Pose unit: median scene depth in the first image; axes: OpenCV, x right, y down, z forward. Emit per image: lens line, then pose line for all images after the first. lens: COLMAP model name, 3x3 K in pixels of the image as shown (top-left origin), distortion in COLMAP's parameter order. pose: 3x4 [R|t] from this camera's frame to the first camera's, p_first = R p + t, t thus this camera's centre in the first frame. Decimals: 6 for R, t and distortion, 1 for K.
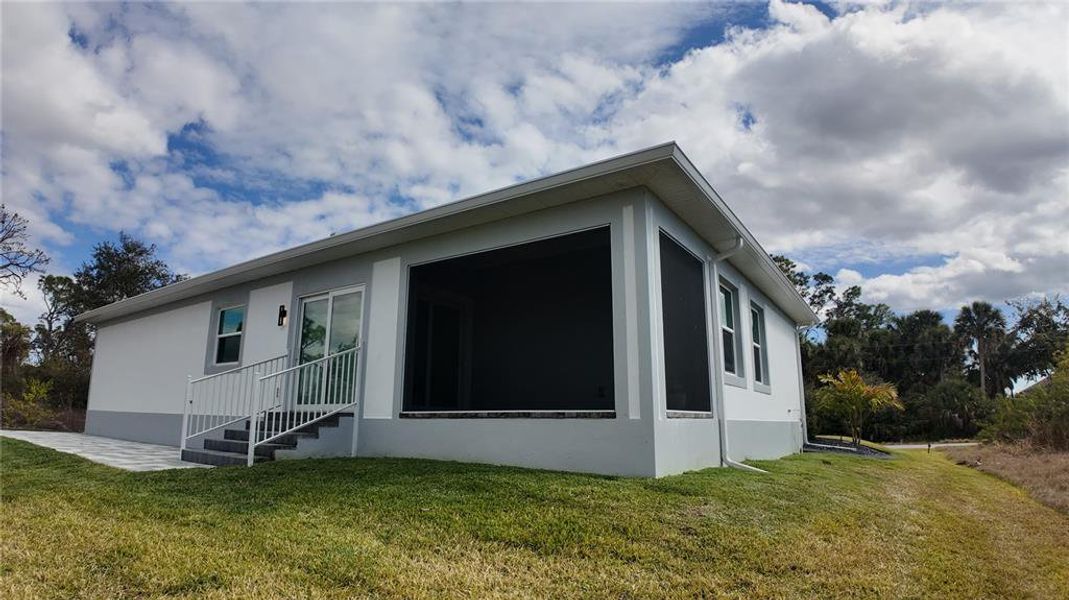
lens RADIAL K [[556.8, 0, 545.5], [0, 556.8, 298.8], [0, 0, 1]] dist [-0.042178, -0.080732]
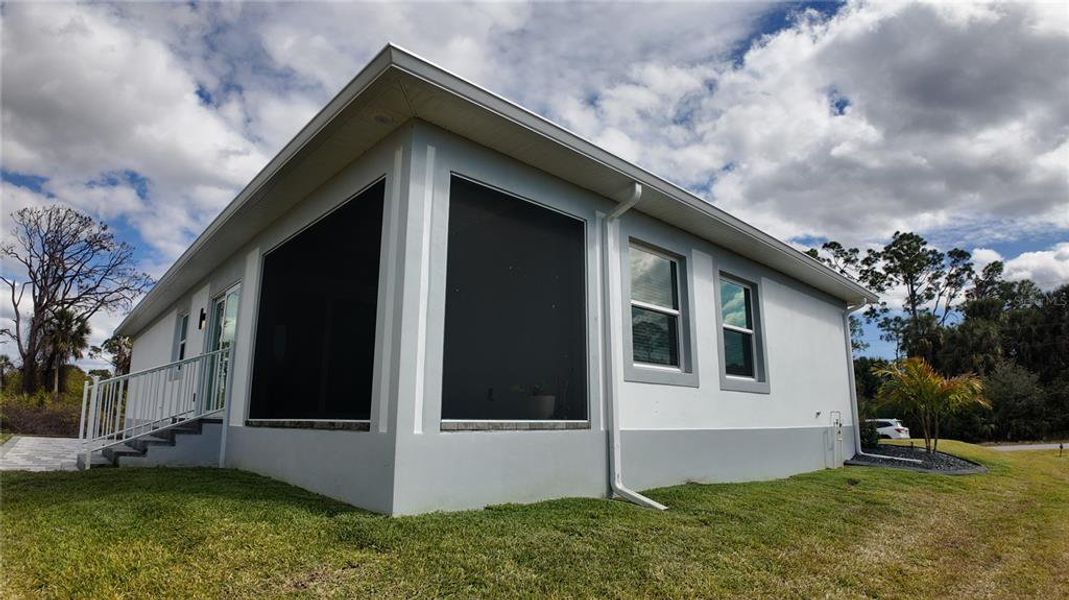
lens RADIAL K [[556.8, 0, 545.5], [0, 556.8, 298.8], [0, 0, 1]] dist [-0.042178, -0.080732]
pose [[0.973326, -0.054151, -0.222945, 0.283160], [0.053623, 0.998526, -0.008426, 0.030731], [0.223072, -0.003753, 0.974795, 0.178058]]
